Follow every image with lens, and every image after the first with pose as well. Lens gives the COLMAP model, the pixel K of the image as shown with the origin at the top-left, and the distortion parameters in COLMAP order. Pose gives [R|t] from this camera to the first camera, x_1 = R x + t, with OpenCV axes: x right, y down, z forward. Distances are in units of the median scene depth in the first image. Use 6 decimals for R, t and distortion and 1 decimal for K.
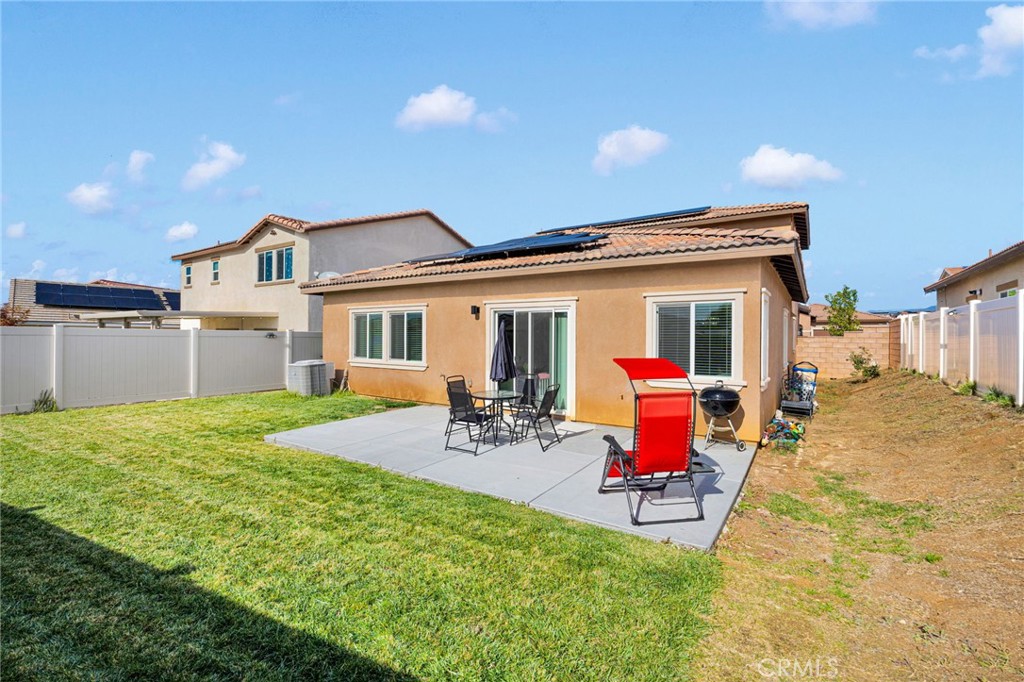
lens RADIAL K [[449.2, 0, 516.9], [0, 449.2, 337.3], [0, 0, 1]] dist [-0.006010, -0.000738]
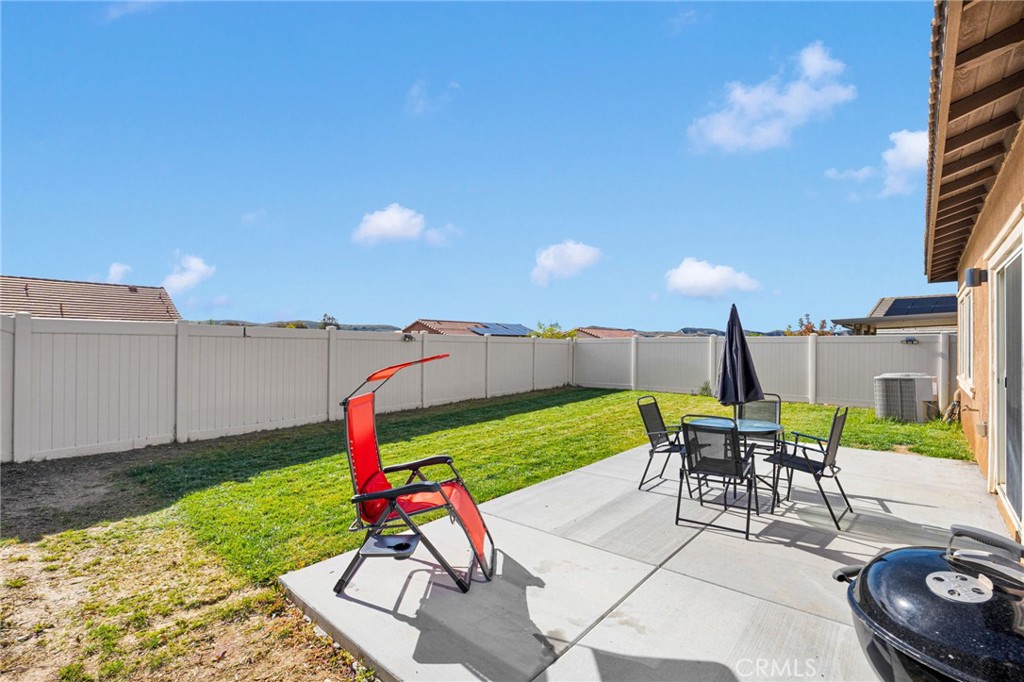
lens RADIAL K [[449.2, 0, 516.9], [0, 449.2, 344.4], [0, 0, 1]] dist [-0.006010, -0.000738]
pose [[-0.115551, -0.010493, -0.993246, 0.395803], [-0.005963, 0.999934, -0.009870, 0.017426], [0.993284, 0.004782, -0.115606, 0.510840]]
